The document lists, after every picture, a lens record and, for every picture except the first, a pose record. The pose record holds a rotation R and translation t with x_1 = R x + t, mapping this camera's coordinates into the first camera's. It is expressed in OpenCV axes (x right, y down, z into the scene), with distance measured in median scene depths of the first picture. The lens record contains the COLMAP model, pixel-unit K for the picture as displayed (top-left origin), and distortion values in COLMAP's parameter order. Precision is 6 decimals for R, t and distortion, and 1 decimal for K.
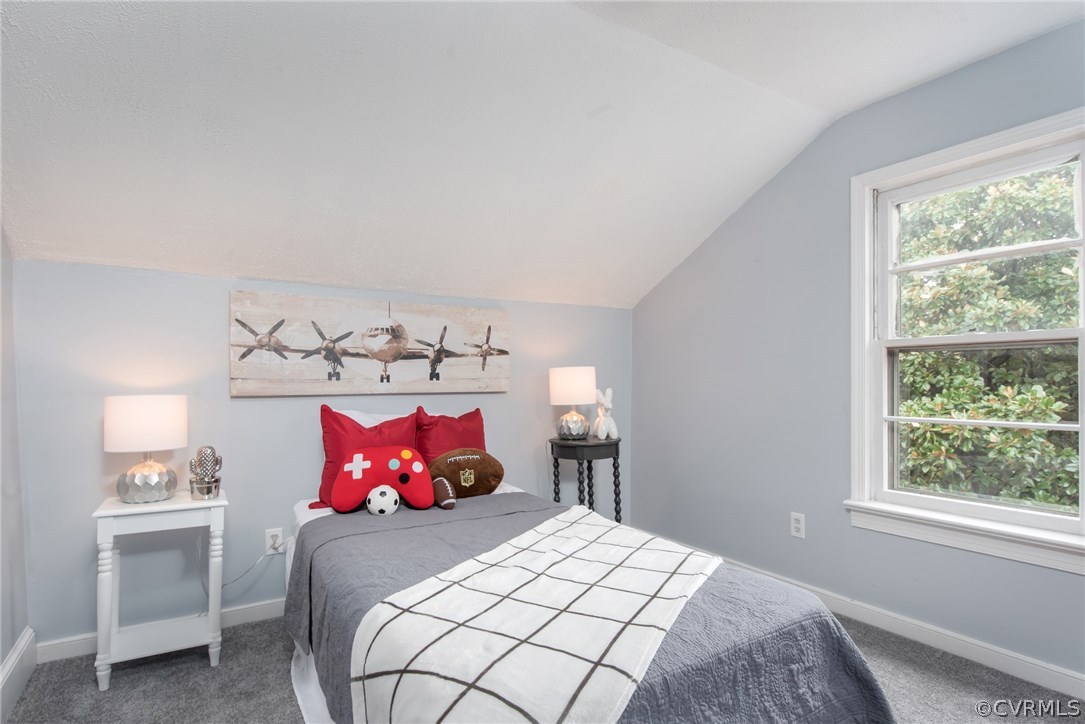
lens RADIAL K [[546.7, 0, 528.1], [0, 546.7, 381.1], [0, 0, 1]] dist [0.000919, -0.002756]
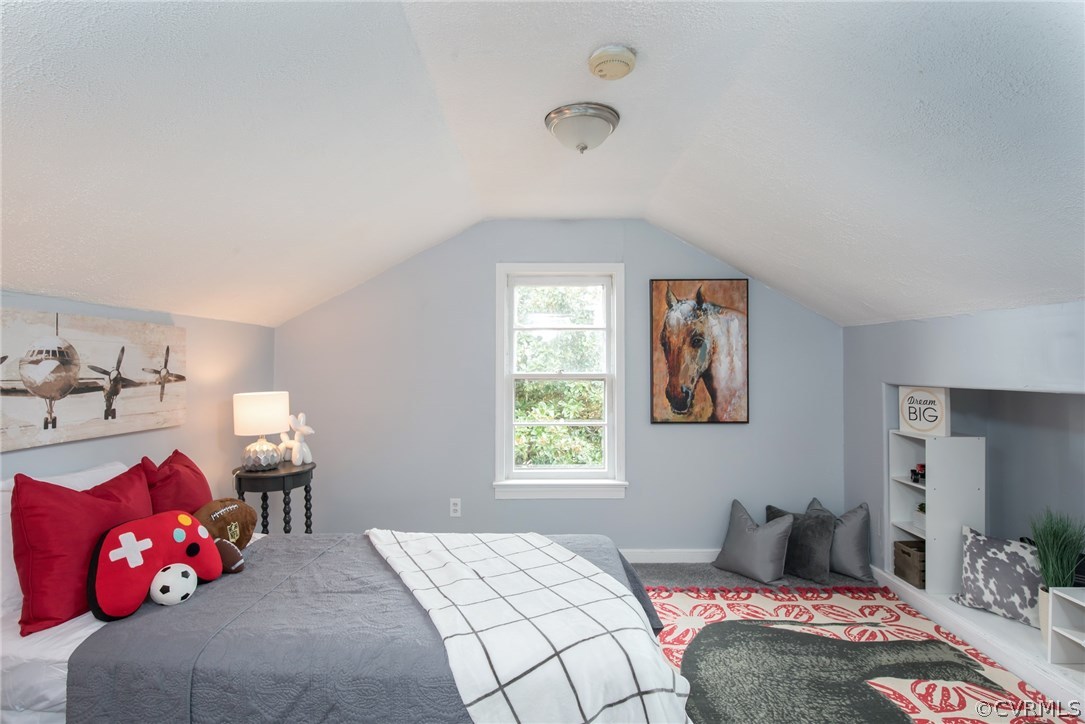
lens RADIAL K [[546.7, 0, 538.1], [0, 546.7, 364.5], [0, 0, 1]] dist [0.000919, -0.002756]
pose [[0.527008, 0.009854, 0.849803, -0.503588], [0.003914, 0.999894, -0.014022, -0.064244], [-0.849852, 0.010716, 0.526913, 0.106159]]
